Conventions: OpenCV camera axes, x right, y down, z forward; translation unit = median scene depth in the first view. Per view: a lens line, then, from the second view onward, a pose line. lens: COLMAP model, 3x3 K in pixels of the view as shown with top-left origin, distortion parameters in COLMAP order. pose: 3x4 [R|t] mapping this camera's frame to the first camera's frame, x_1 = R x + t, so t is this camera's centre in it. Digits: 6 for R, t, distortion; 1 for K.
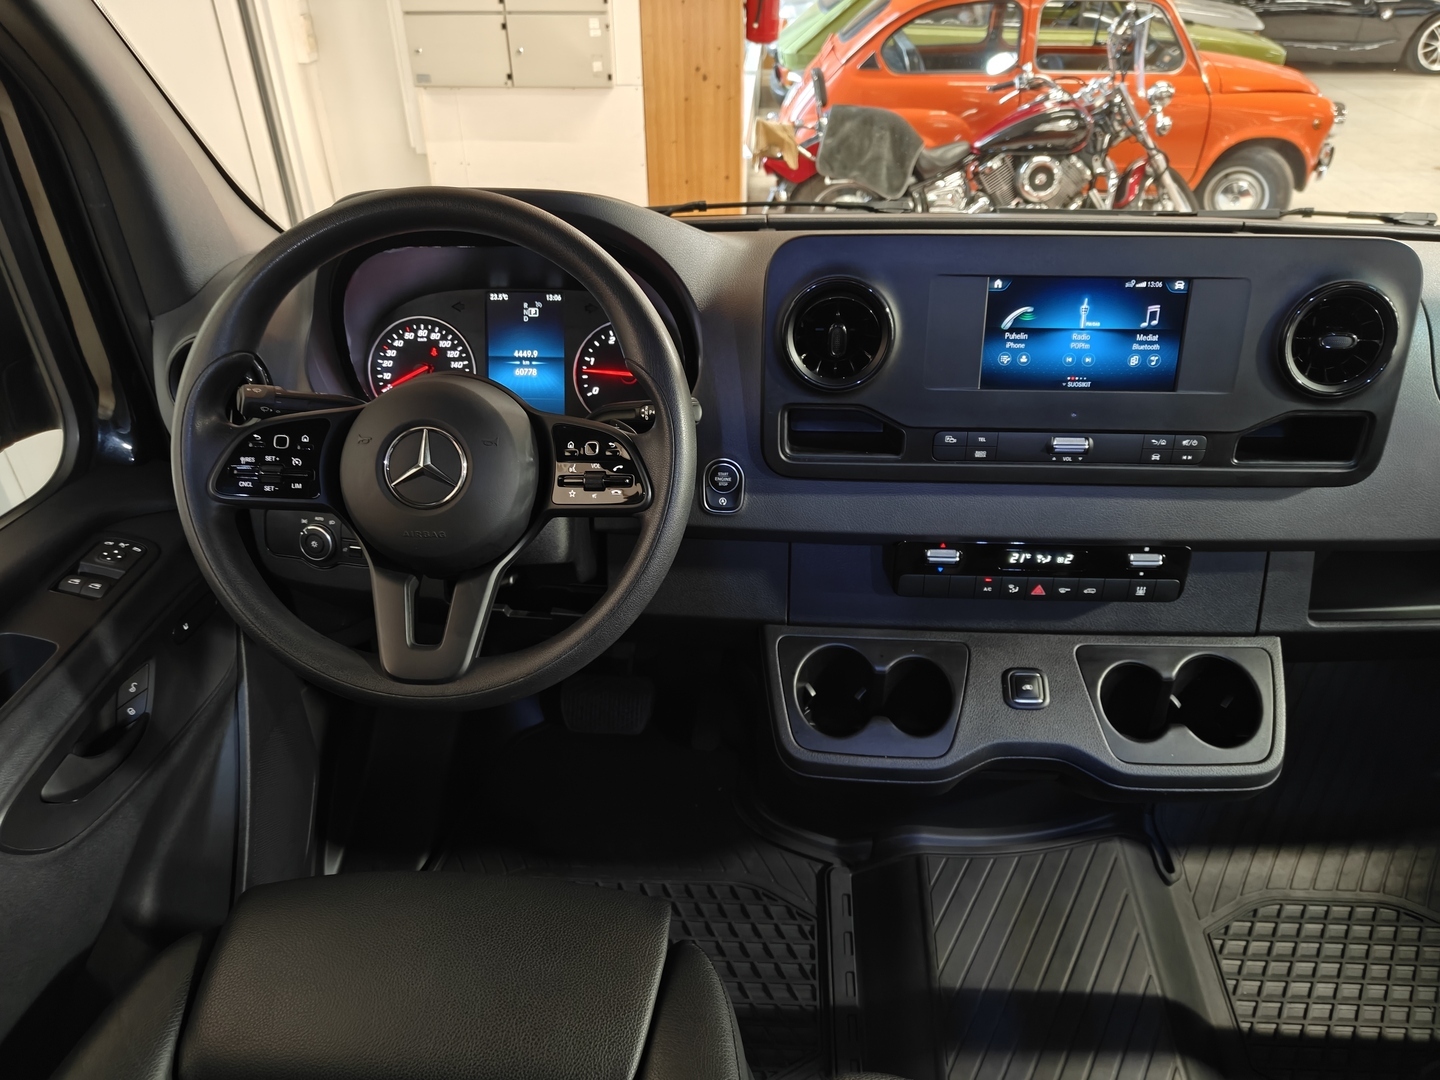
lens RADIAL K [[1020.1, 0, 721.2], [0, 1020.1, 542.2], [0, 0, 1]] dist [0.026764, -0.050582]
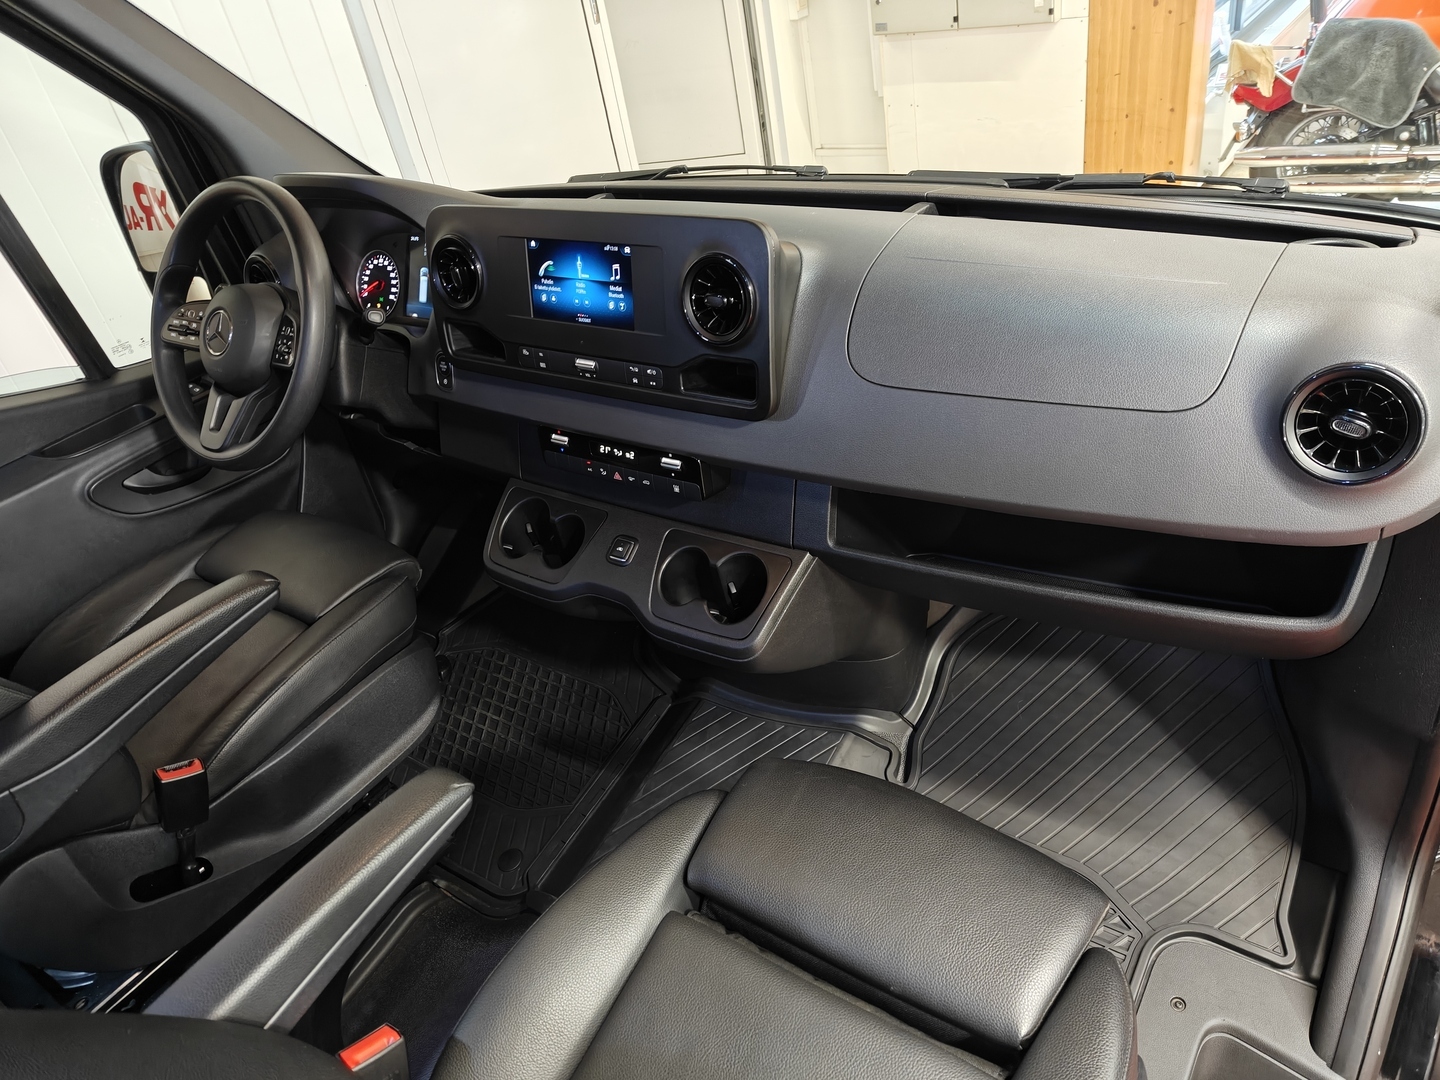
lens RADIAL K [[1001.6, 0, 719.5], [0, 1001.6, 544.1], [0, 0, 1]] dist [0.022360, -0.016605]
pose [[0.831488, 0.193067, -0.520915, 1.036531], [-0.155996, 0.981085, 0.114618, -0.034096], [0.533191, -0.014042, 0.845878, -0.040358]]
